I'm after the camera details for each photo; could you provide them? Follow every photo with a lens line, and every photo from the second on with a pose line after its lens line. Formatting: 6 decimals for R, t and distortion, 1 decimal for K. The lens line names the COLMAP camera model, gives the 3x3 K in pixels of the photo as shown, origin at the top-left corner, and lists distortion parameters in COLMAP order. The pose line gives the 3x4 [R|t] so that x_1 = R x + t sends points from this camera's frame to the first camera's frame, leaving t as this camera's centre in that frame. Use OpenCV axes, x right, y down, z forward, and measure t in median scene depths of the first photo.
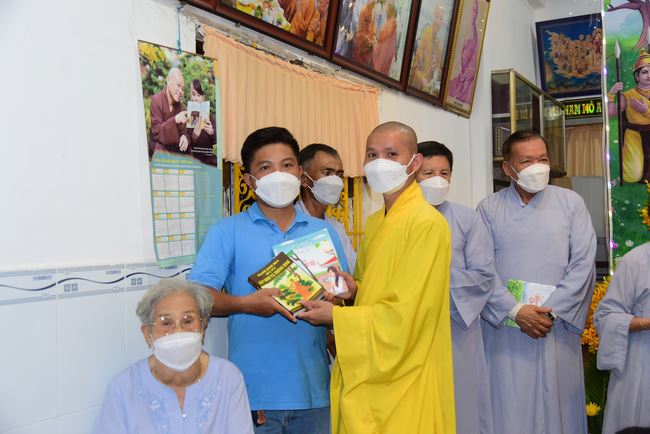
lens RADIAL K [[738.9, 0, 311.5], [0, 738.9, 212.0], [0, 0, 1]] dist [-0.022347, 0.000000]
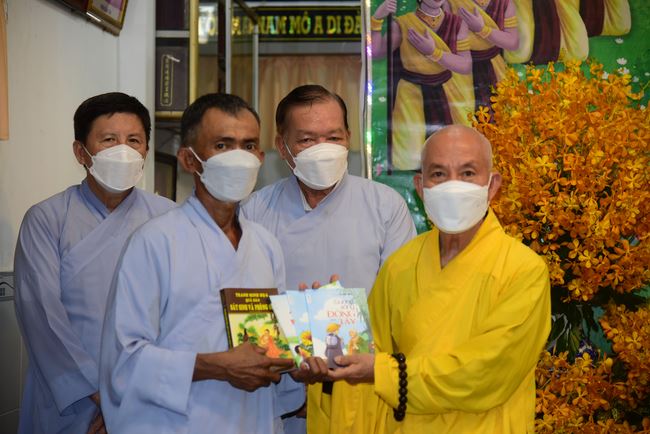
lens RADIAL K [[1611.9, 0, 326.5], [0, 1611.9, 217.1], [0, 0, 1]] dist [0.024548, 0.000000]
pose [[0.909299, 0.025653, 0.415353, -0.162290], [-0.029453, 0.999562, 0.002745, -0.004085], [-0.415101, -0.014730, 0.909656, -0.157343]]
